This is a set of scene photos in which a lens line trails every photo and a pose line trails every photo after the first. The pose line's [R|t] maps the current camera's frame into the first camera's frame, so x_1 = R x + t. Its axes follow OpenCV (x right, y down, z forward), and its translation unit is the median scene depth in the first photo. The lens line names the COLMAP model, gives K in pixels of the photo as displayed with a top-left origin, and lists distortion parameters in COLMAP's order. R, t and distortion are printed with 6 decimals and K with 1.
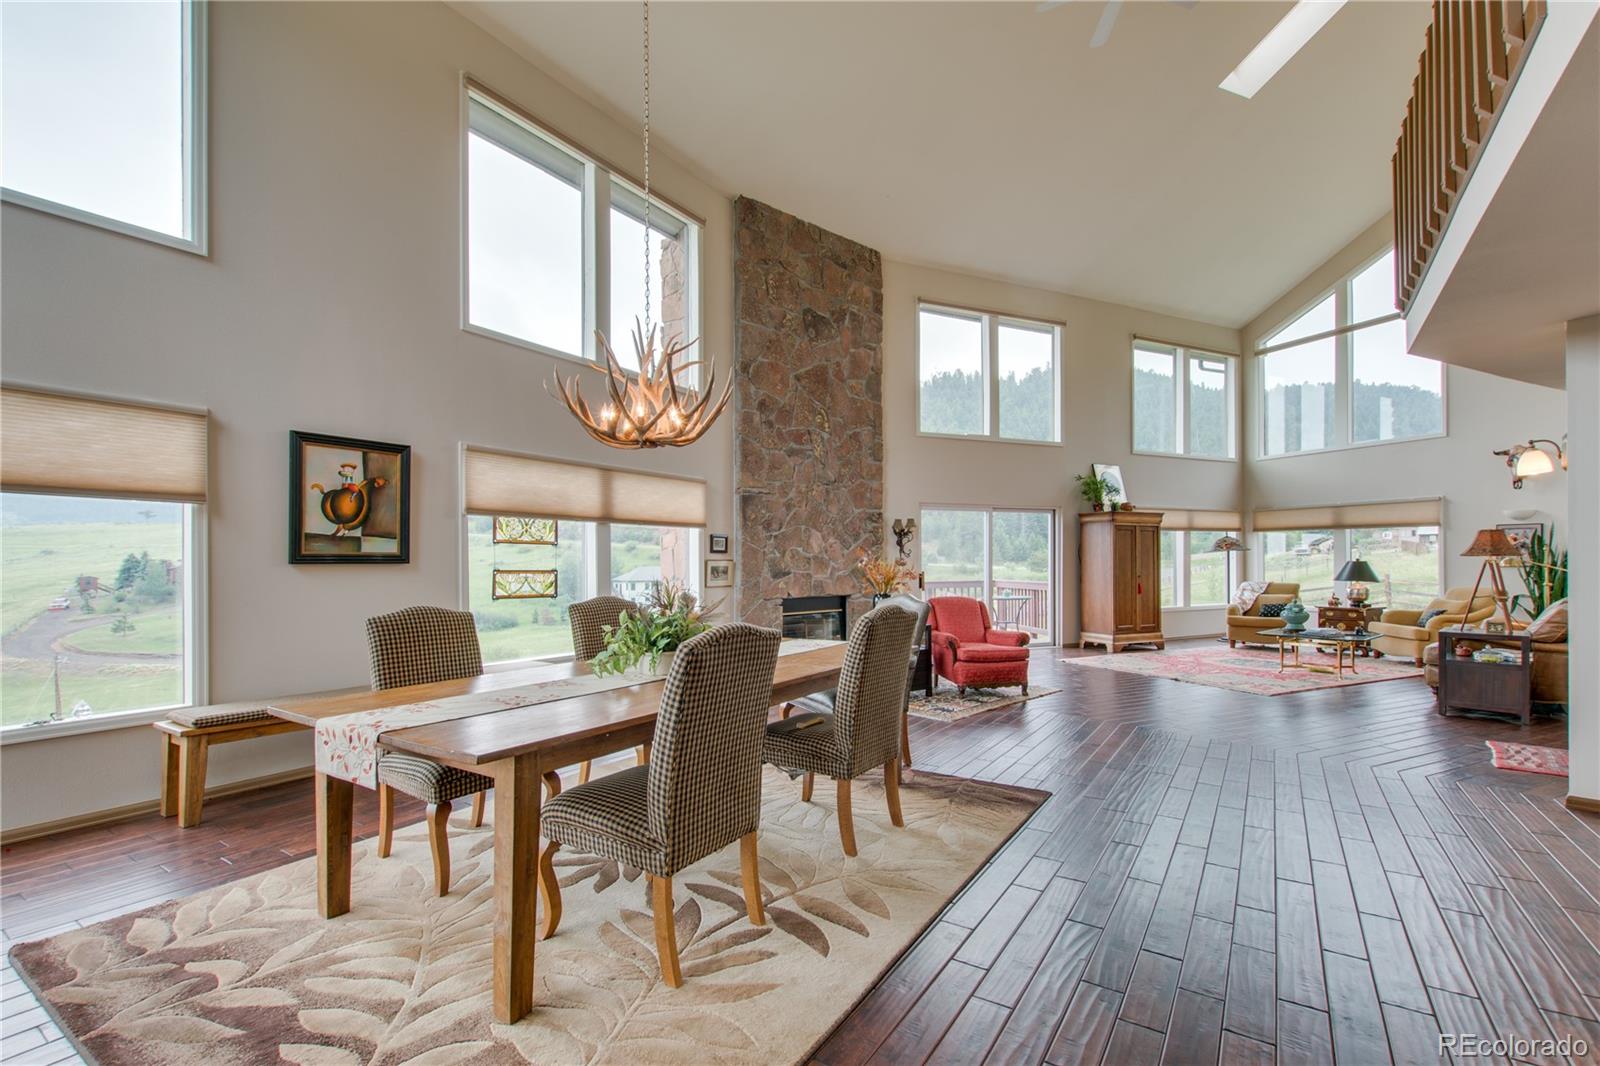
lens RADIAL K [[701.9, 0, 807.0], [0, 701.9, 557.1], [0, 0, 1]] dist [0.001046, 0.000200]
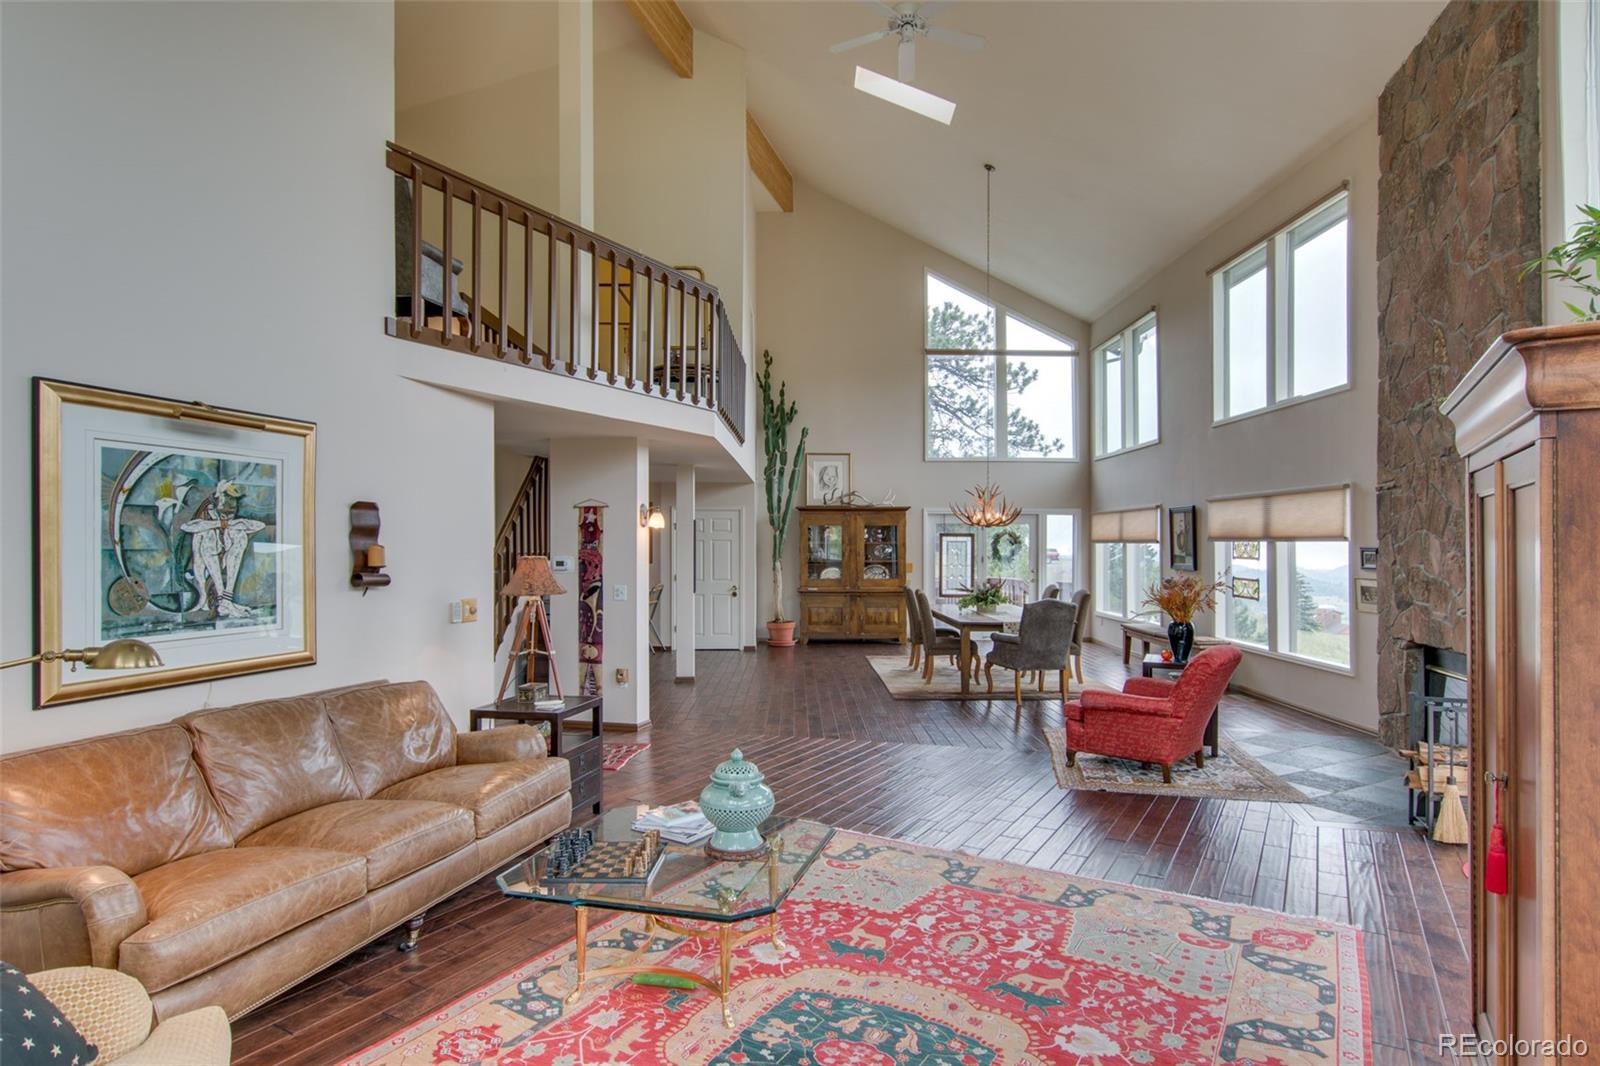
lens RADIAL K [[877.9, 0, 820.8], [0, 877.9, 543.1], [0, 0, 1]] dist [0.002582, 0.000127]
pose [[-0.819143, 0.004103, -0.573575, 0.913502], [0.009248, 0.999939, -0.006054, -0.034473], [0.573515, -0.010263, -0.819131, 1.382842]]
